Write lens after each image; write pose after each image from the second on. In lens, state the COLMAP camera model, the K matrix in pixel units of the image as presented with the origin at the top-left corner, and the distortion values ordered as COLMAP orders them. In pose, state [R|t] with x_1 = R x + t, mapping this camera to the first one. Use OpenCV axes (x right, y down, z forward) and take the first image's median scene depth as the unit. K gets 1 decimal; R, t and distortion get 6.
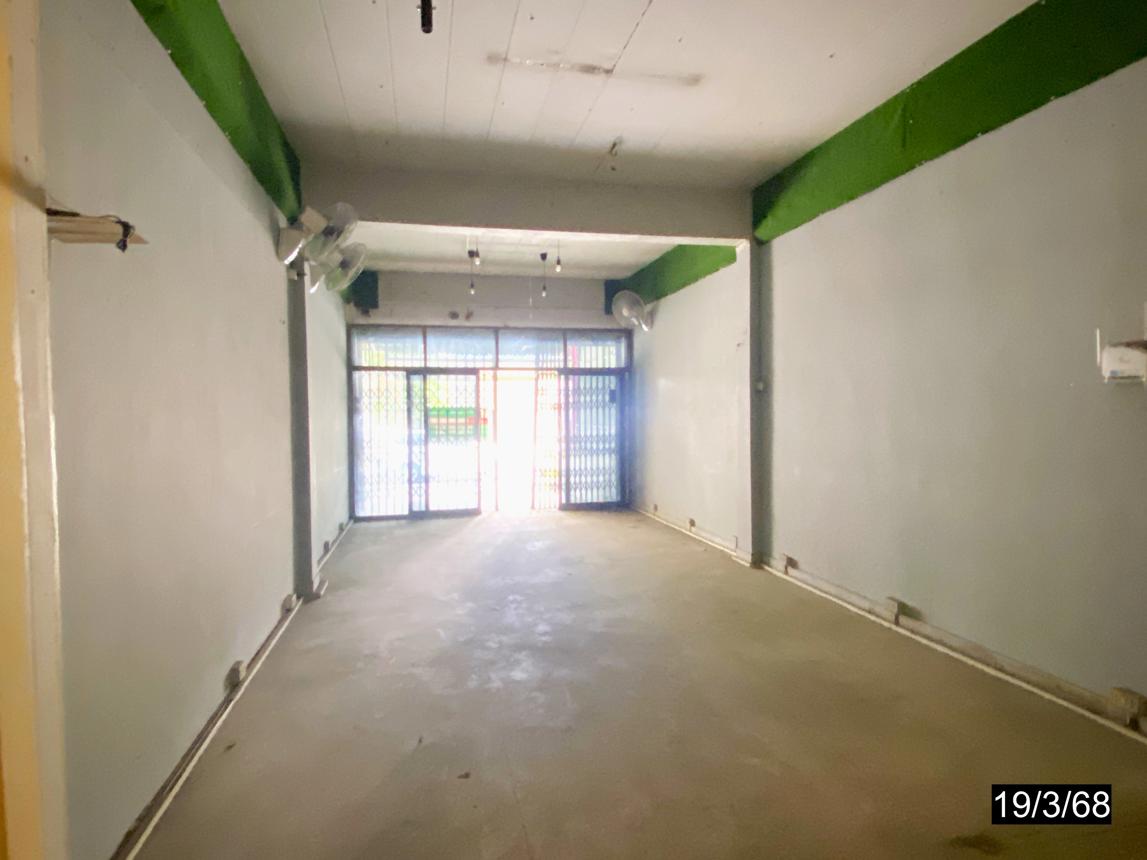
lens RADIAL K [[672.1, 0, 569.6], [0, 672.1, 433.0], [0, 0, 1]] dist [0.054245, -0.000049]
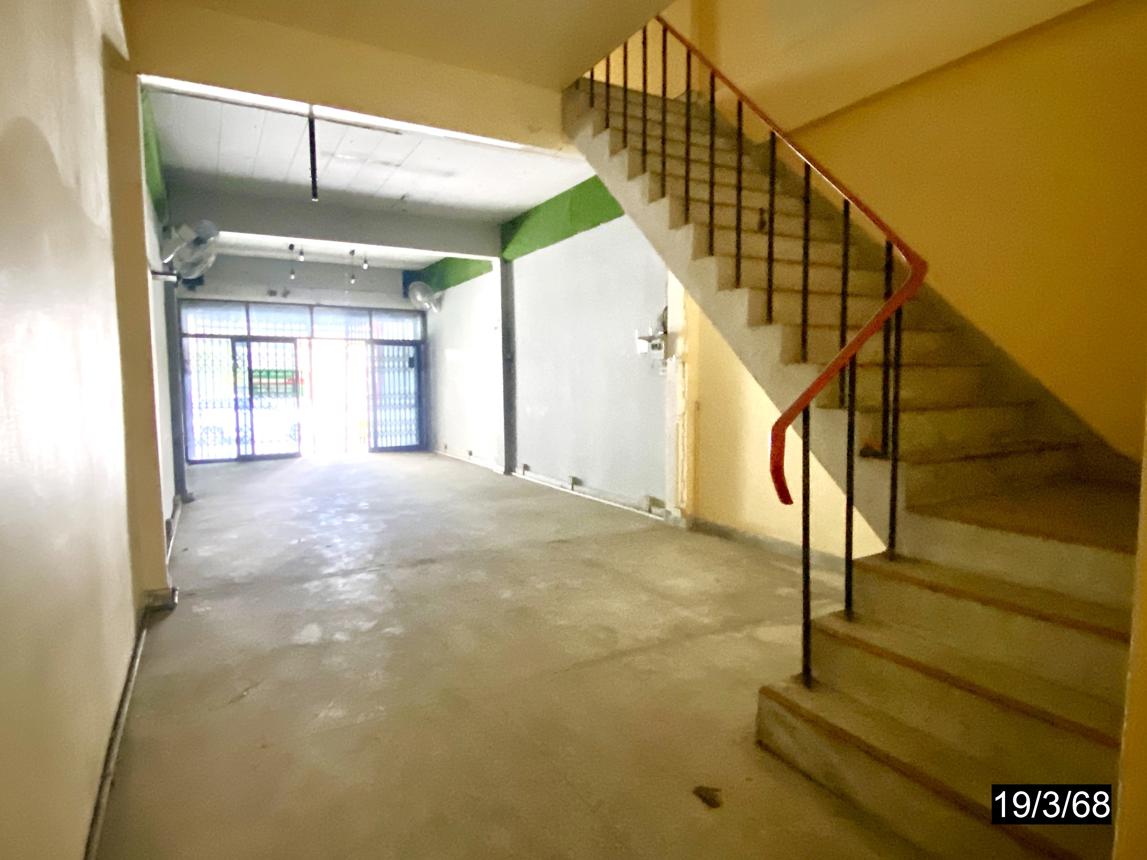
lens RADIAL K [[641.8, 0, 574.6], [0, 641.8, 429.8], [0, 0, 1]] dist [0.040556, -0.001276]
pose [[0.954433, -0.020137, 0.297744, -0.006330], [0.007120, 0.998973, 0.044741, 0.022188], [-0.298339, -0.040582, 0.953597, -0.278975]]
